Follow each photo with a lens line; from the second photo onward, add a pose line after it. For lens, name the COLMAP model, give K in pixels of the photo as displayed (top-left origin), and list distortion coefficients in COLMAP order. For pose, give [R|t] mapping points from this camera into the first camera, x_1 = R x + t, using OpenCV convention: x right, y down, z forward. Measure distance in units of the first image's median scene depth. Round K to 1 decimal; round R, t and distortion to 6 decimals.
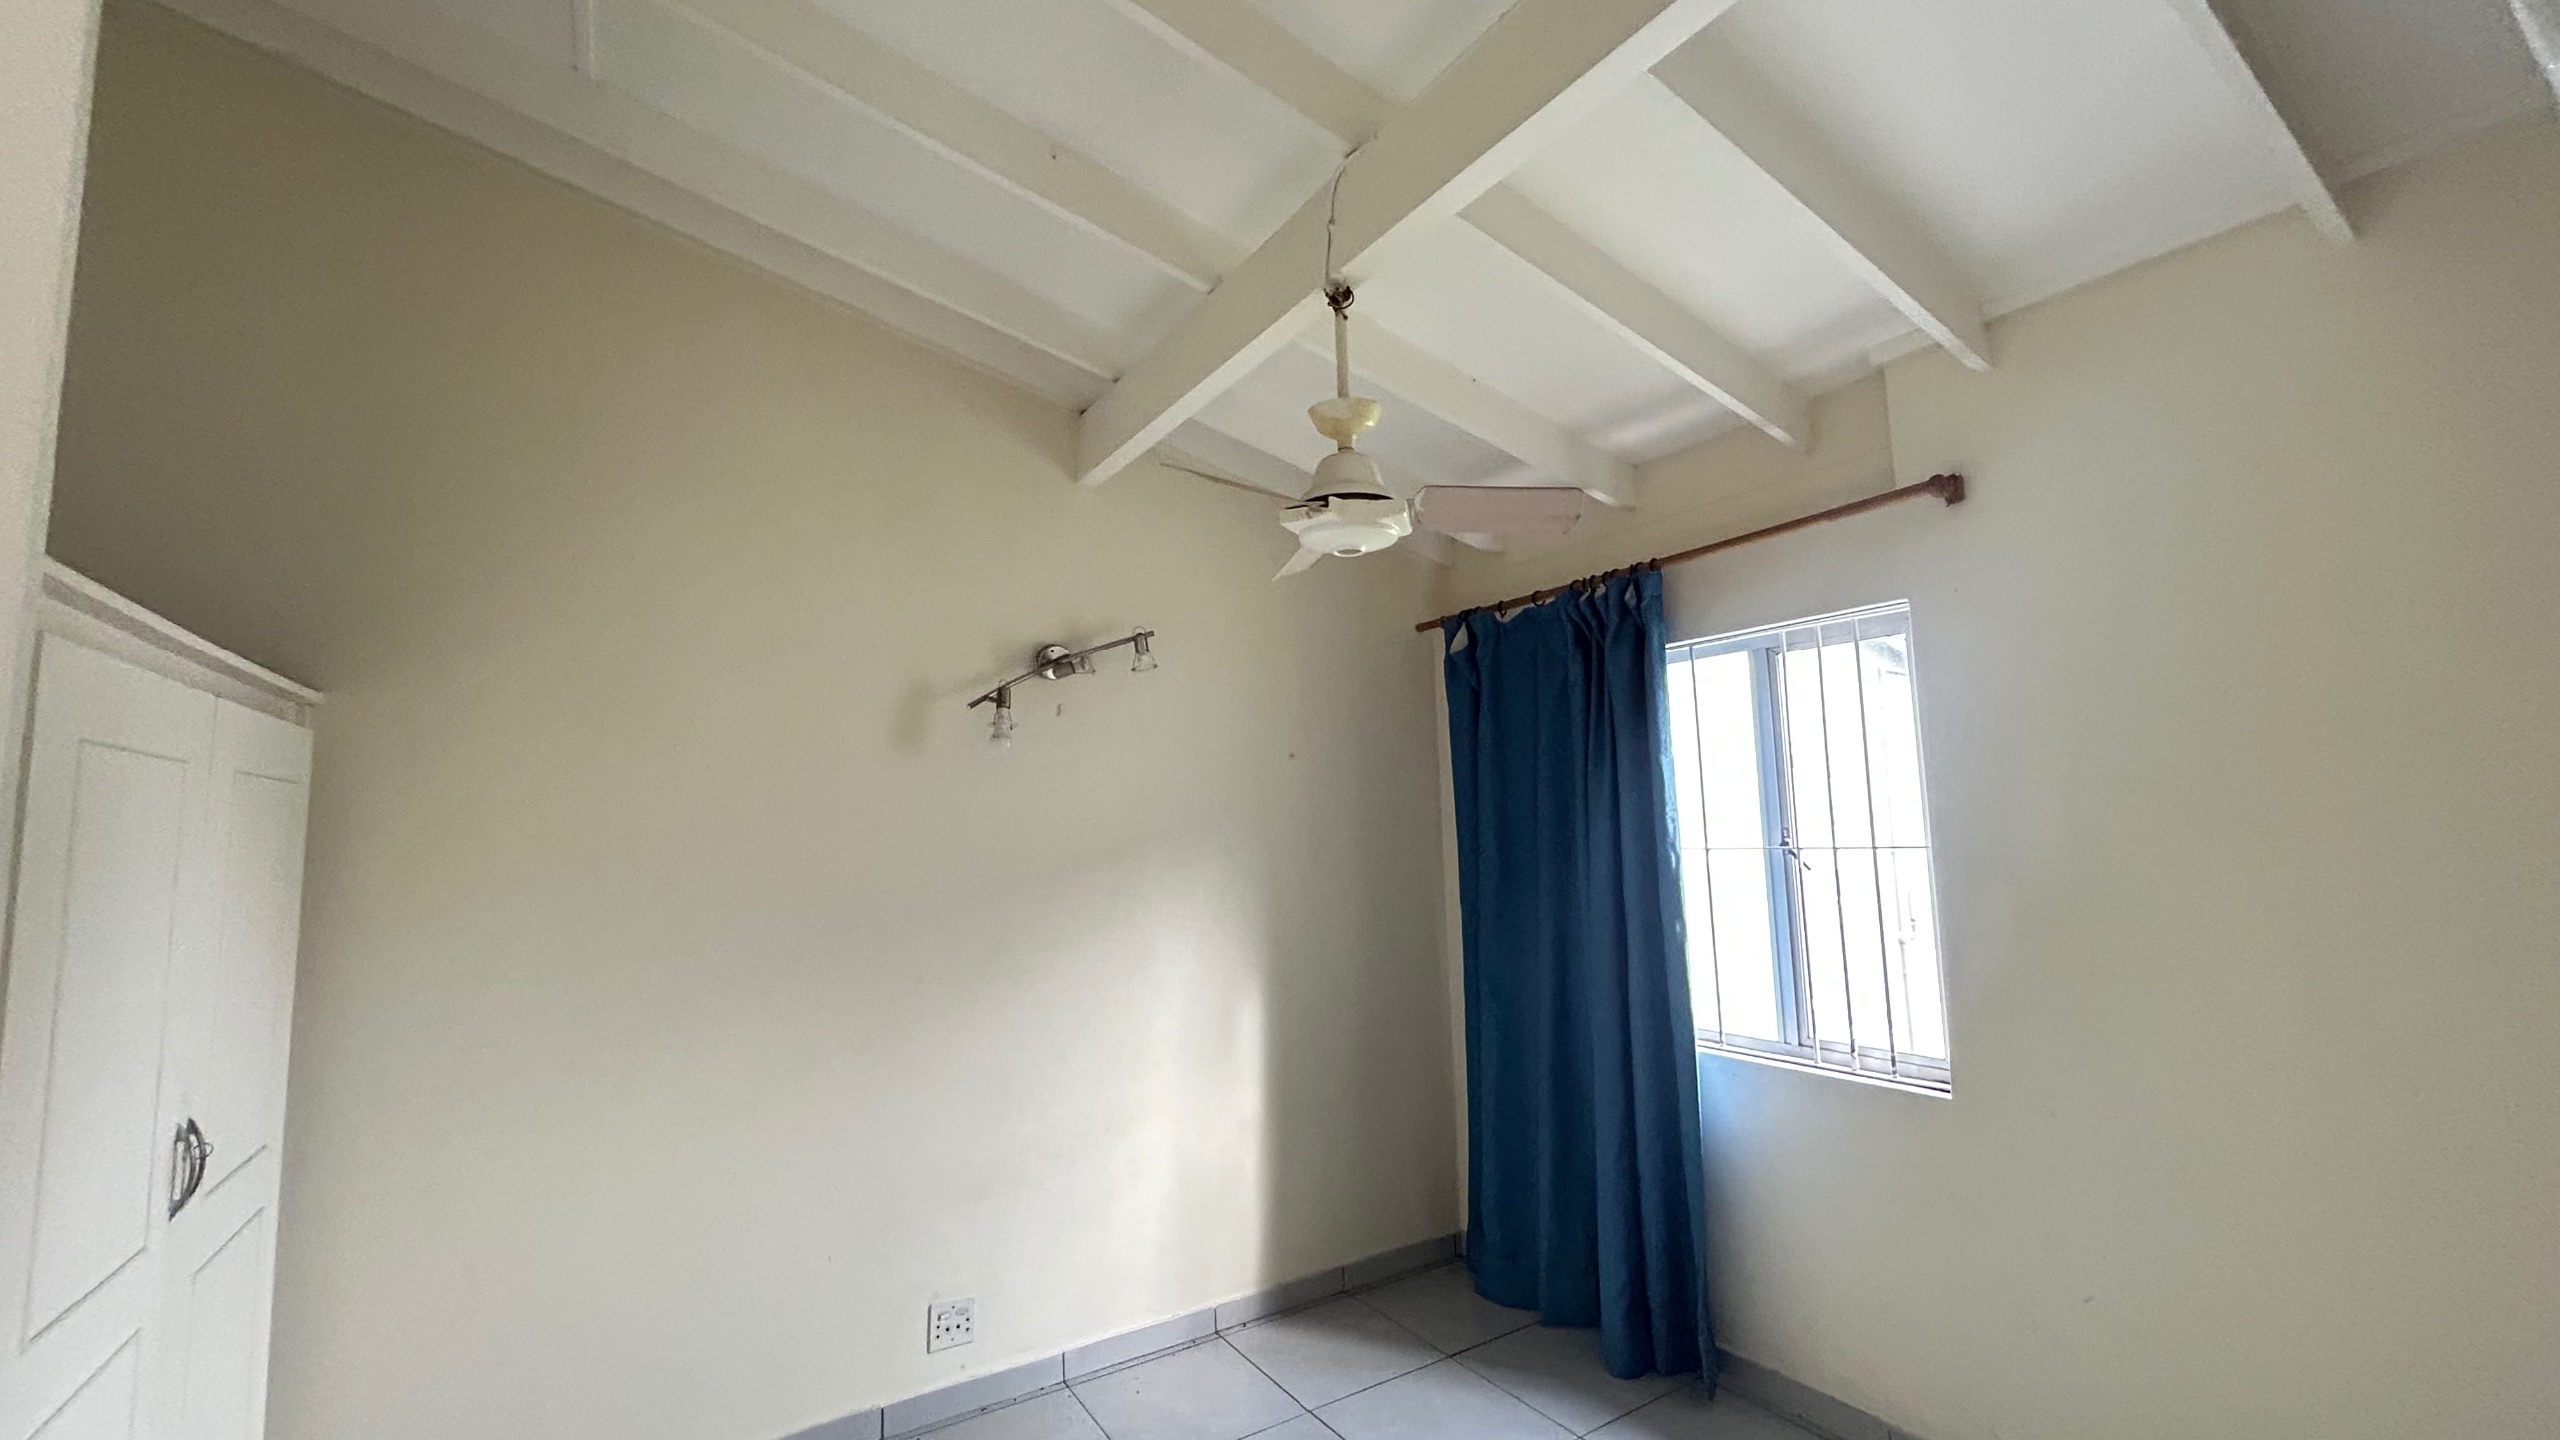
lens RADIAL K [[1043.3, 0, 1274.8], [0, 1043.3, 708.0], [0, 0, 1]] dist [0.003450, 0.000142]
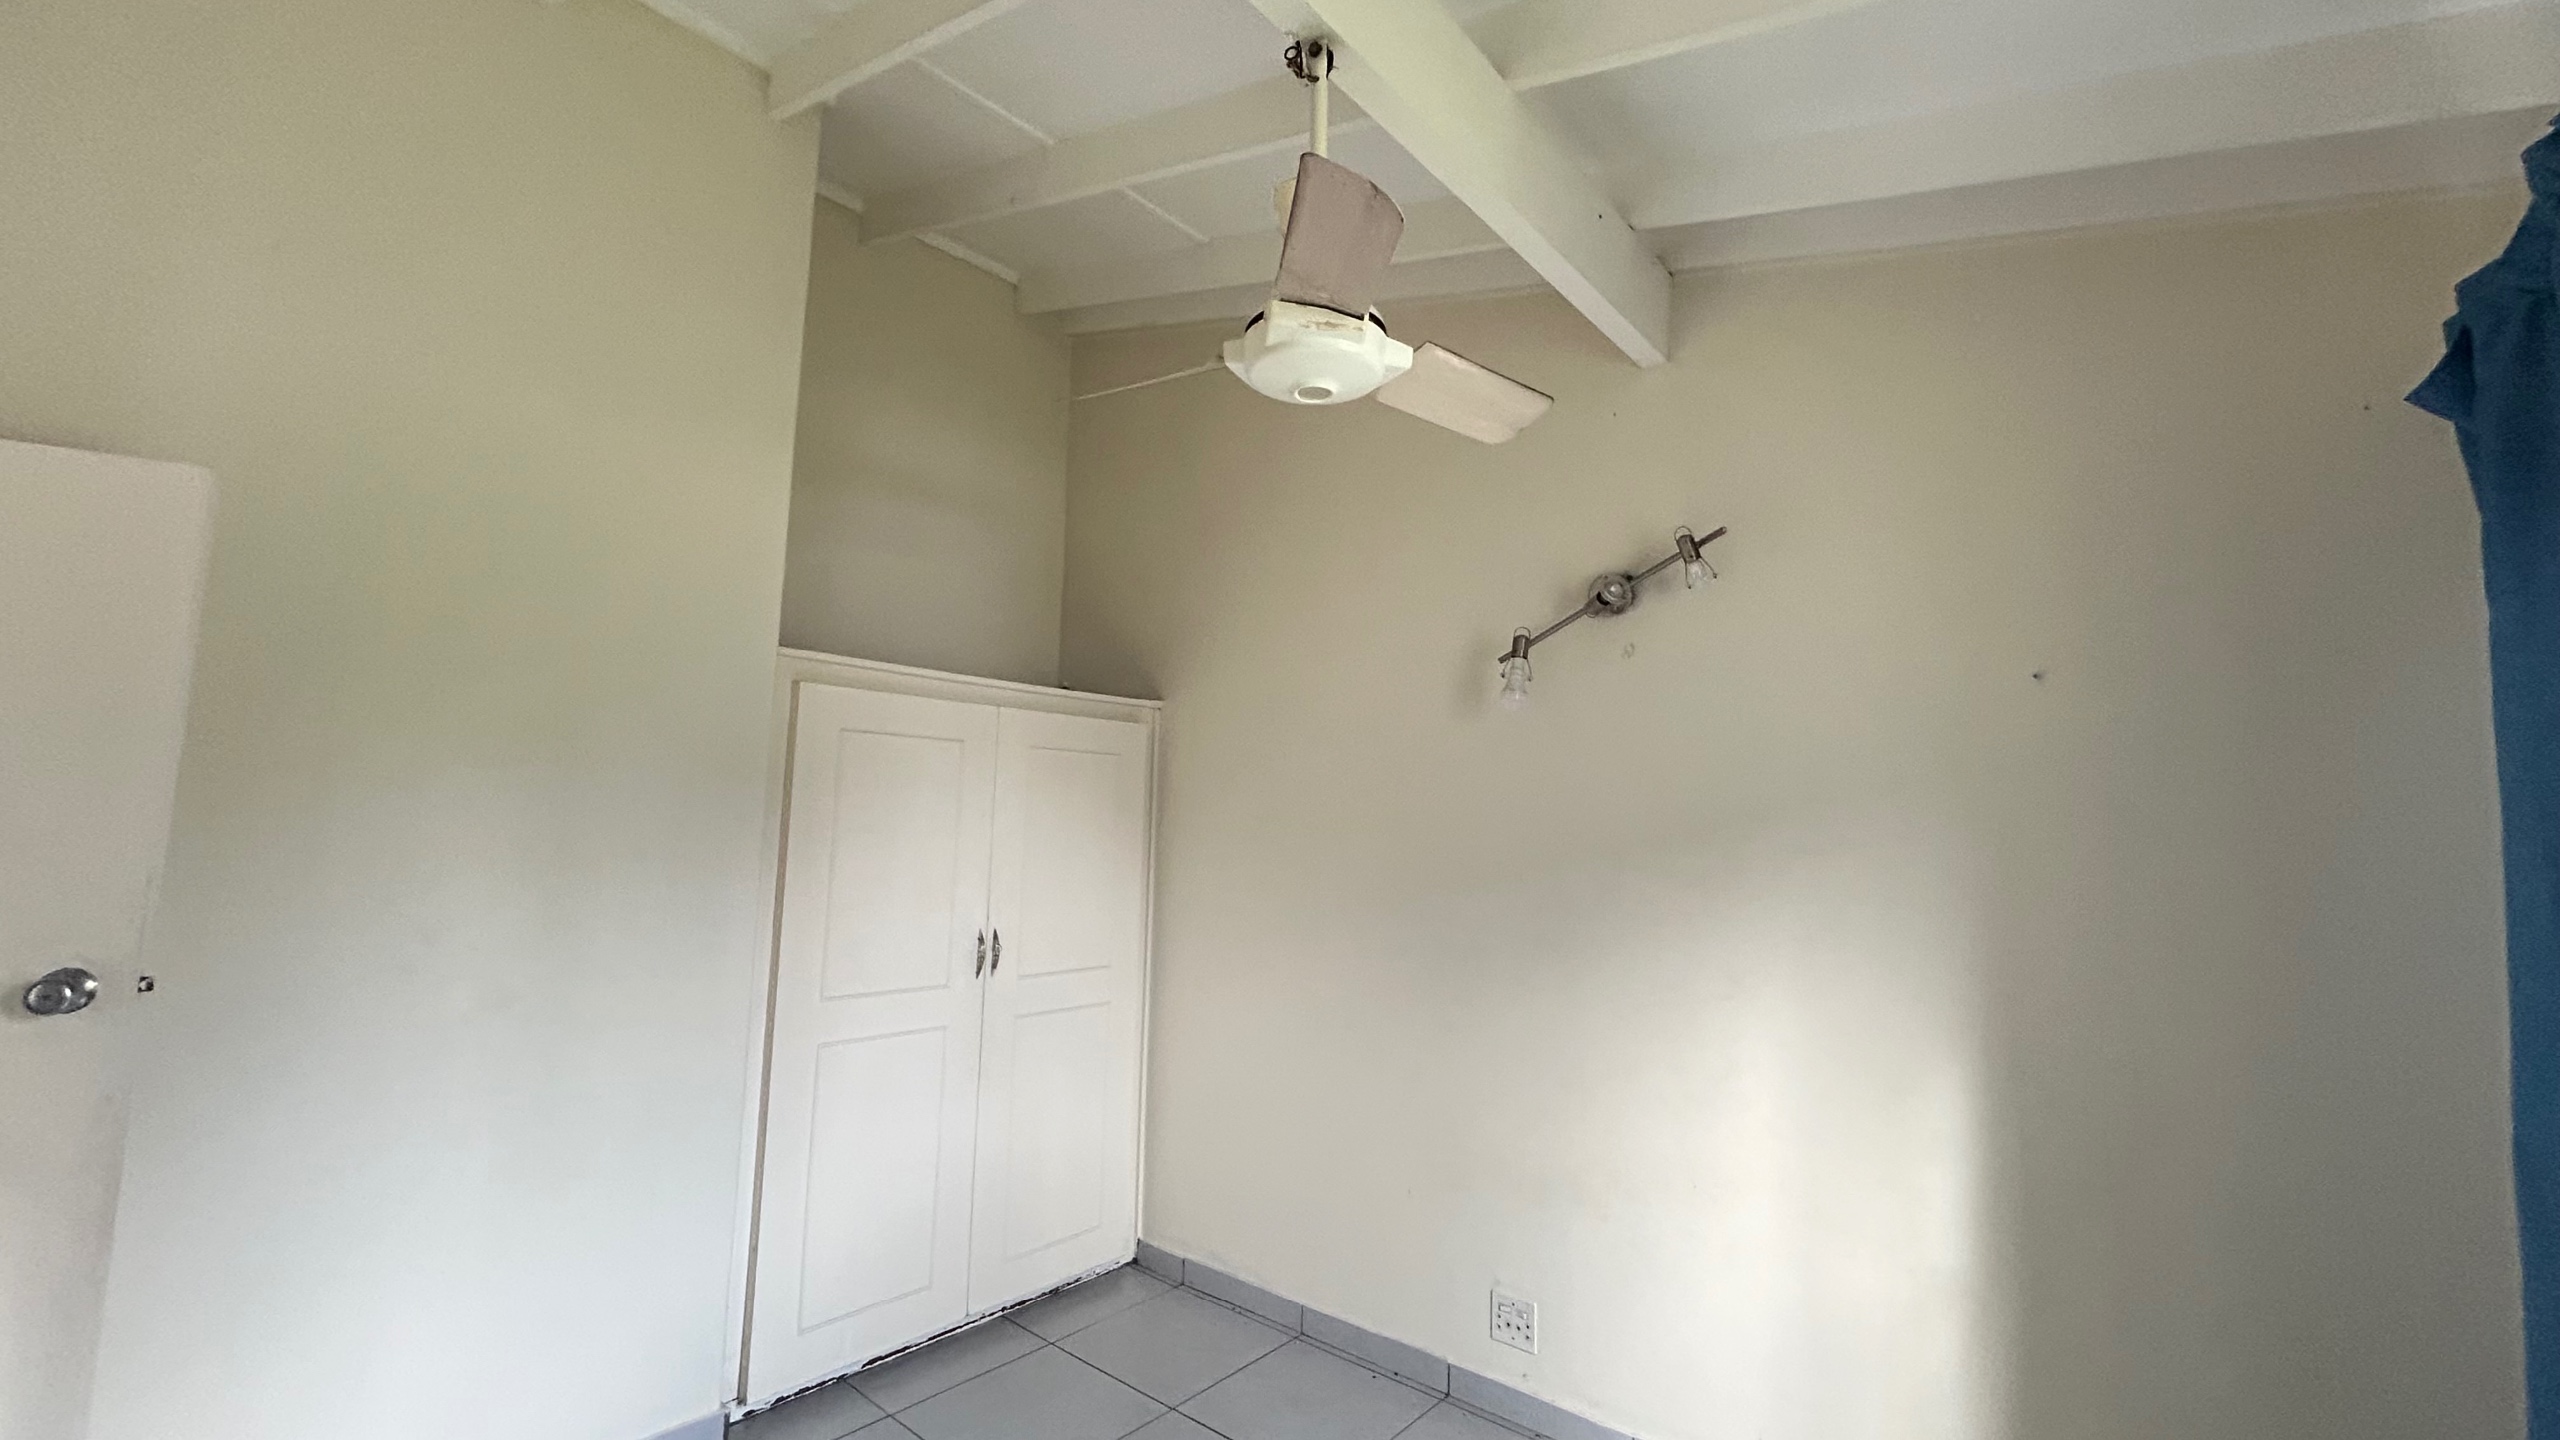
lens RADIAL K [[1034.1, 0, 1278.5], [0, 1034.1, 718.3], [0, 0, 1]] dist [0.002636, -0.000008]
pose [[0.325519, -0.063695, -0.943388, 0.532360], [0.075996, 0.996263, -0.041042, 0.075730], [0.942477, -0.058334, 0.329143, 0.534218]]
